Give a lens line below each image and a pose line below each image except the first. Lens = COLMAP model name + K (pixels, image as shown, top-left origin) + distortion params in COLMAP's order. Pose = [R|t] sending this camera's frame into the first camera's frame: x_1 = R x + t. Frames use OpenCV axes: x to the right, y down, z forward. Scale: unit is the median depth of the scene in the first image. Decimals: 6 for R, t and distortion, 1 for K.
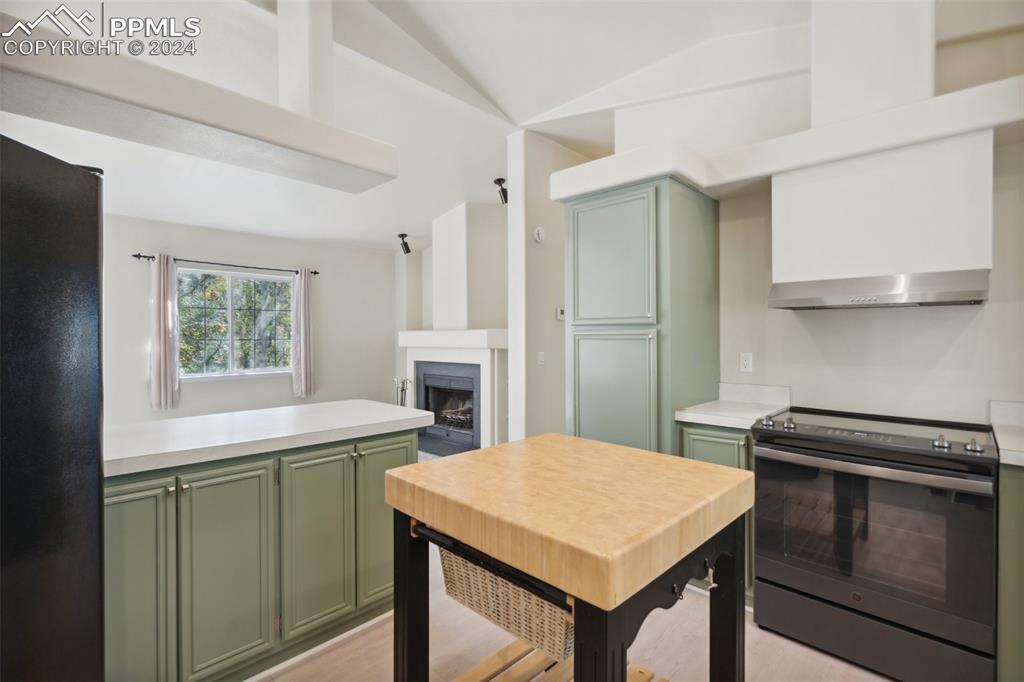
lens RADIAL K [[474.7, 0, 505.0], [0, 474.7, 335.1], [0, 0, 1]] dist [-0.003662, 0.000775]
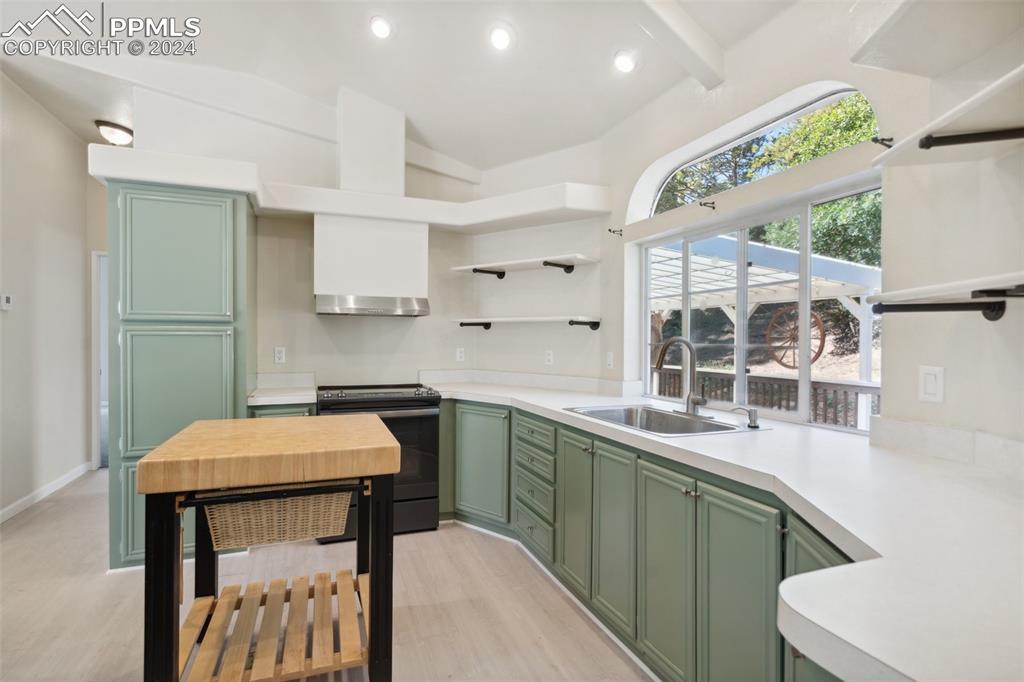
lens RADIAL K [[501.0, 0, 509.5], [0, 501.0, 337.6], [0, 0, 1]] dist [-0.000608, -0.000096]
pose [[0.412165, 0.004091, 0.911100, -0.237432], [-0.007591, 0.999971, -0.001056, 0.004880], [-0.911078, -0.006481, 0.412184, -0.040950]]
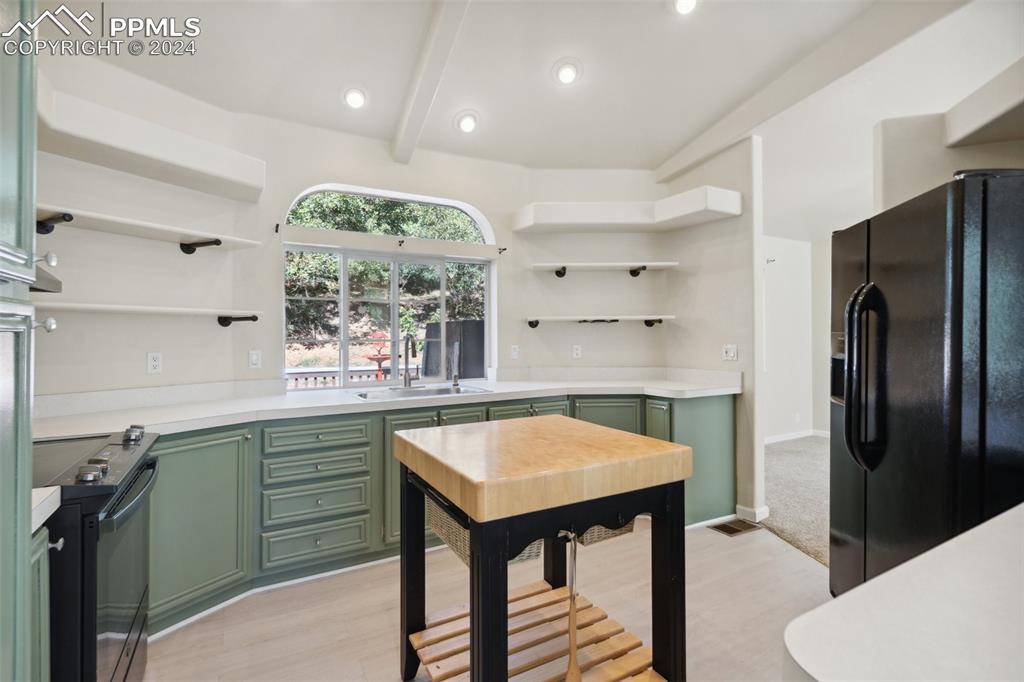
lens RADIAL K [[474.7, 0, 505.0], [0, 474.7, 335.1], [0, 0, 1]] dist [-0.003662, 0.000775]
pose [[-0.959513, 0.005717, 0.281606, -0.036314], [0.004712, 0.999980, -0.004248, 0.007986], [-0.281625, -0.002749, -0.959521, 0.595204]]
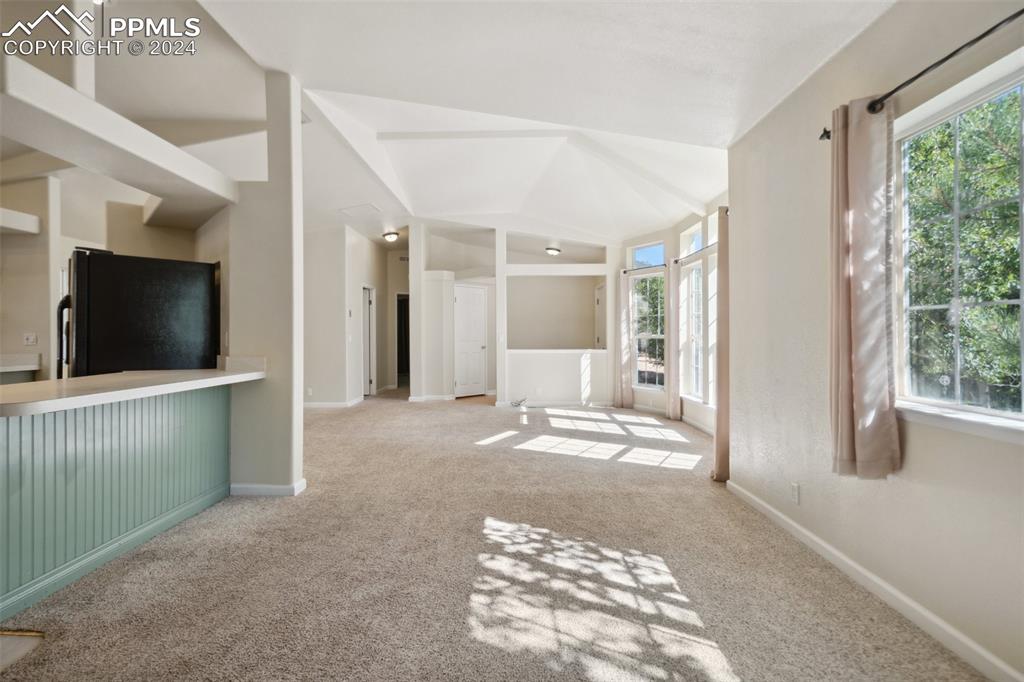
lens RADIAL K [[474.7, 0, 505.0], [0, 474.7, 335.1], [0, 0, 1]] dist [-0.003662, 0.000775]
pose [[-0.732913, 0.007326, -0.680283, -0.200380], [0.007840, 0.999967, 0.002322, 0.029400], [0.680278, -0.003632, -0.732945, 1.082402]]
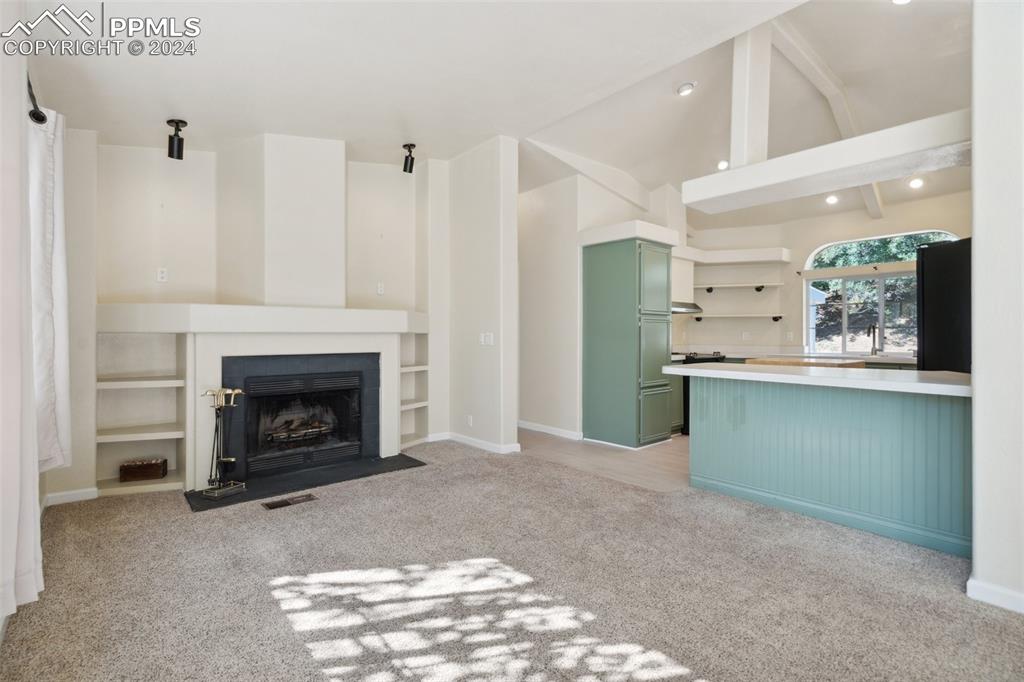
lens RADIAL K [[474.7, 0, 505.0], [0, 474.7, 335.1], [0, 0, 1]] dist [-0.003662, 0.000775]
pose [[0.092760, 0.004383, 0.995679, -0.895112], [-0.002575, 0.999988, -0.004162, 0.035839], [-0.995685, -0.002178, 0.092770, 0.741647]]
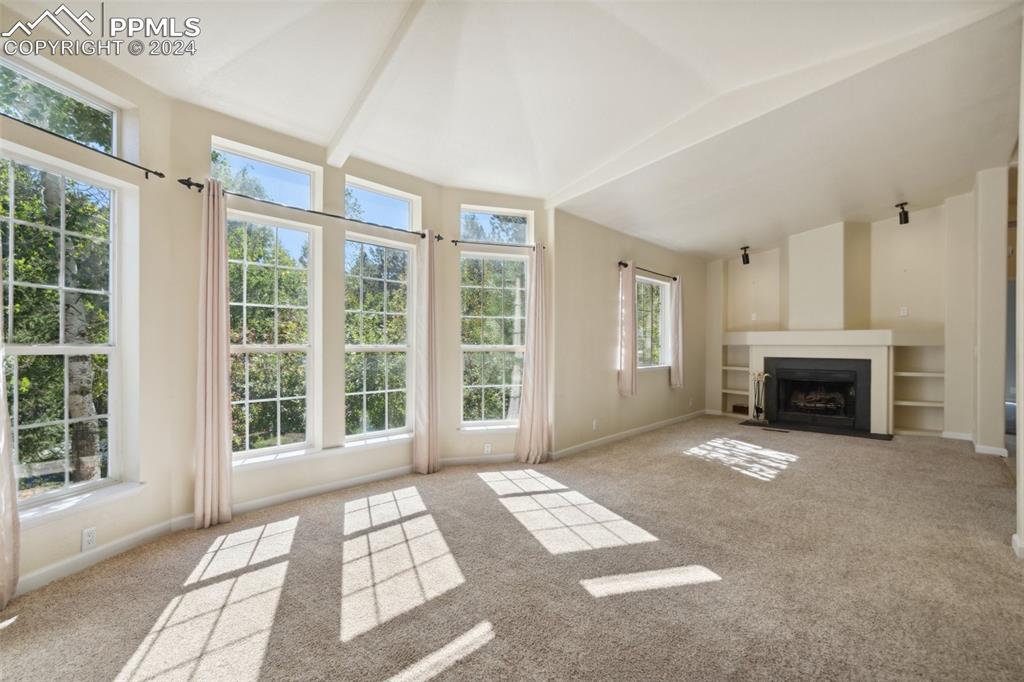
lens RADIAL K [[472.7, 0, 503.9], [0, 472.7, 343.5], [0, 0, 1]] dist [-0.002590, 0.000084]
pose [[0.999280, 0.008731, 0.036913, -1.057422], [-0.008779, 0.999961, 0.001156, 0.030281], [-0.036902, -0.001479, 0.999318, -0.145738]]
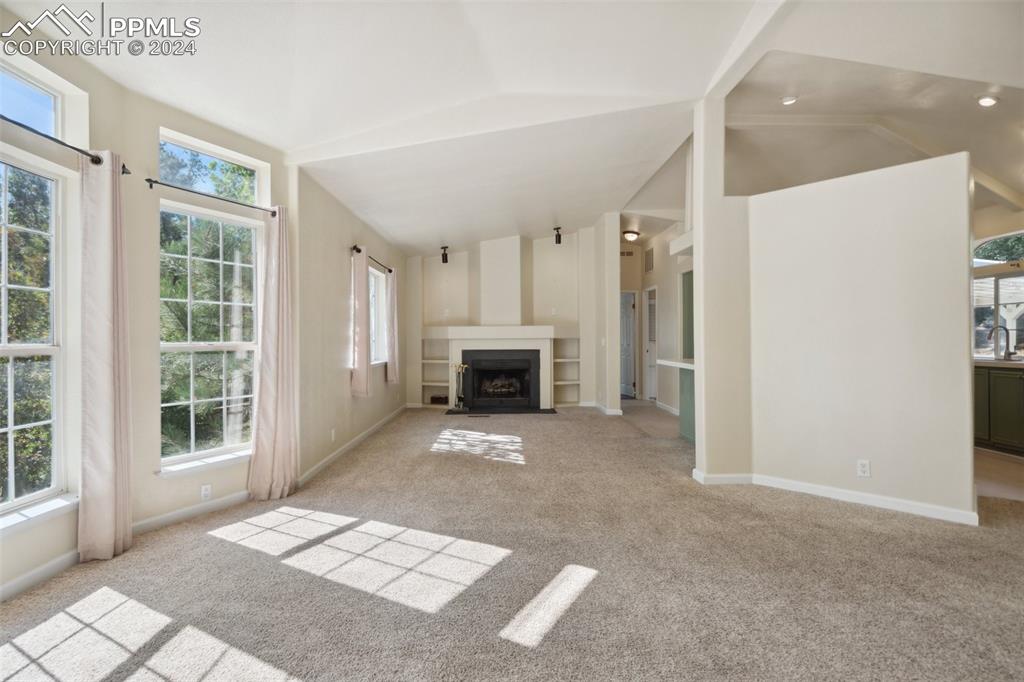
lens RADIAL K [[474.7, 0, 505.0], [0, 474.7, 335.1], [0, 0, 1]] dist [-0.003662, 0.000775]
pose [[0.707686, 0.005750, 0.706504, -1.219628], [0.001188, 0.999956, -0.009328, 0.032037], [-0.706527, 0.007440, 0.707647, 0.040638]]
